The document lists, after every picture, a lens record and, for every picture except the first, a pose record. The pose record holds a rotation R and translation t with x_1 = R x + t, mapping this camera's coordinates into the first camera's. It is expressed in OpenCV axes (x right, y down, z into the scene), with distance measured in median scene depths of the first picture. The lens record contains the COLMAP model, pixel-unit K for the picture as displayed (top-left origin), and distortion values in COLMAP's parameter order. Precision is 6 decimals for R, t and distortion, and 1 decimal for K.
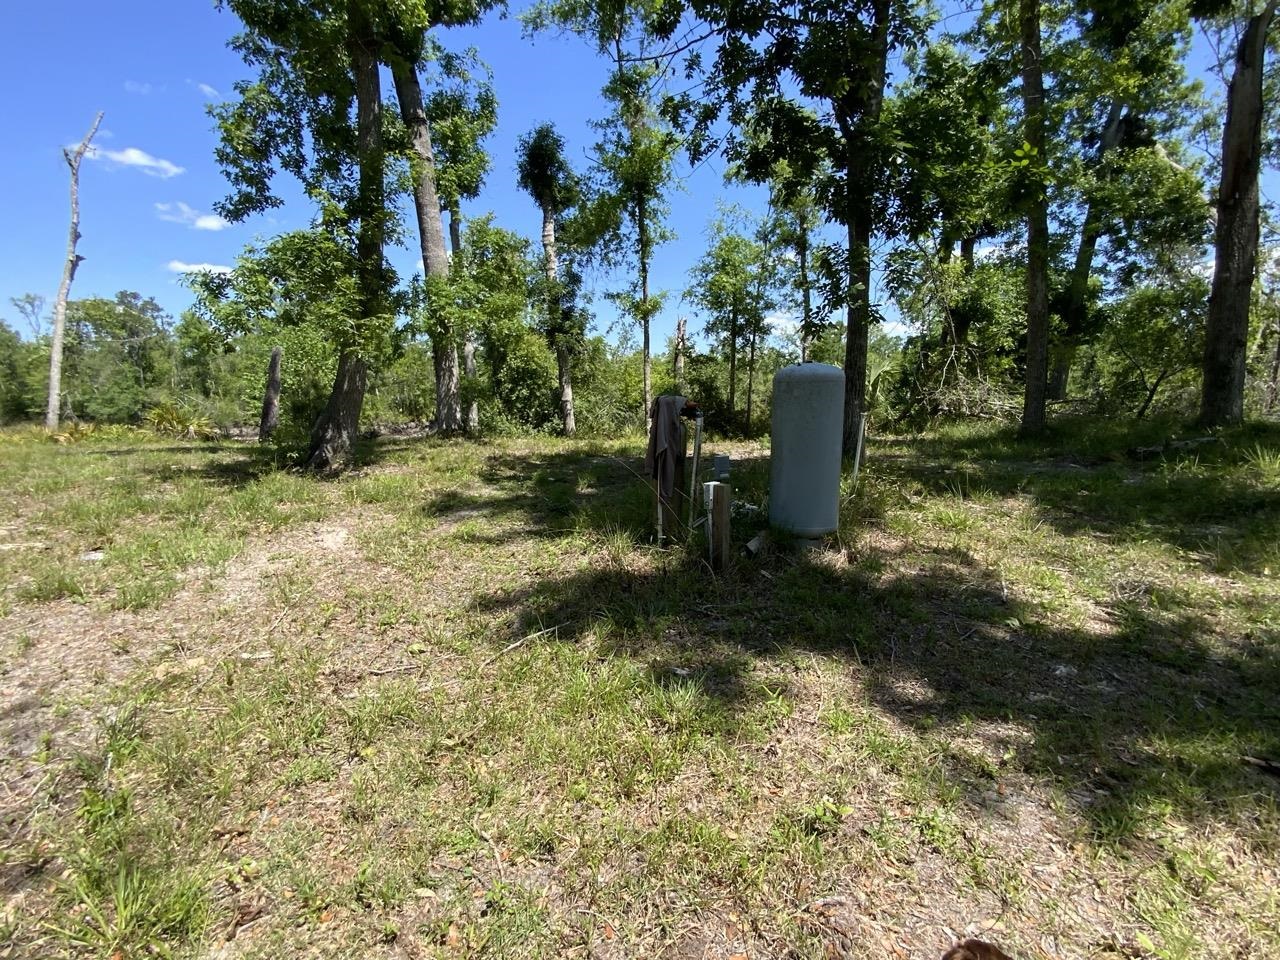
lens RADIAL K [[587.9, 0, 638.3], [0, 587.9, 487.4], [0, 0, 1]] dist [0.001032, -0.009149]
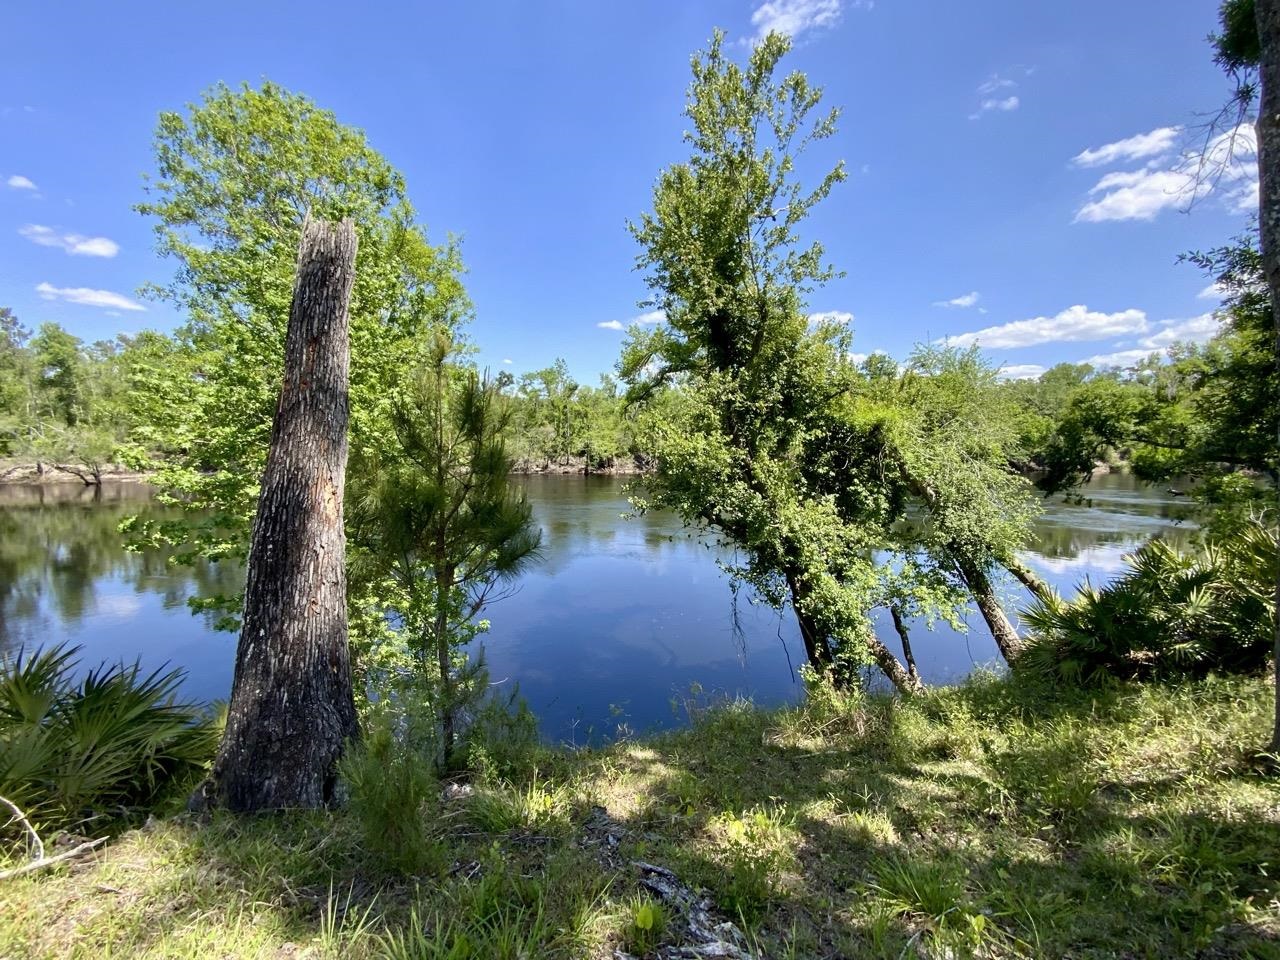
lens RADIAL K [[519.2, 0, 642.0], [0, 519.2, 480.1], [0, 0, 1]] dist [0.017913, -0.017687]
pose [[0.980397, -0.009144, 0.196819, -1.321186], [0.019792, 0.998440, -0.052200, -0.338302], [-0.196034, 0.055072, 0.979049, 1.933027]]
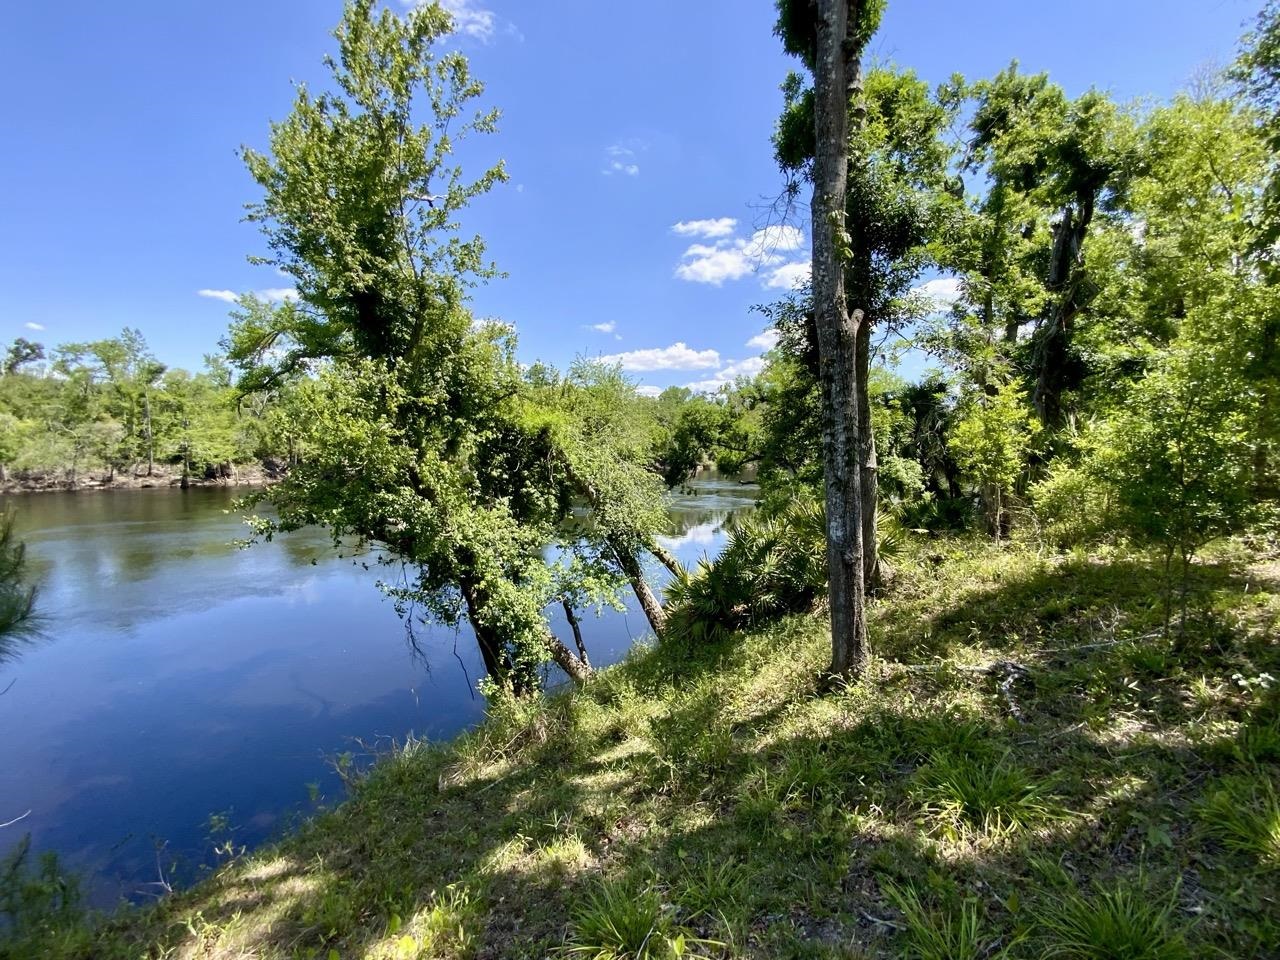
lens RADIAL K [[518.7, 0, 640.0], [0, 518.7, 480.0], [0, 0, 1]] dist [0.022831, -0.017273]
pose [[0.692214, -0.039400, 0.720616, -1.288055], [0.084468, 0.996069, -0.026678, -0.341958], [-0.716732, 0.079335, 0.692821, 1.992237]]
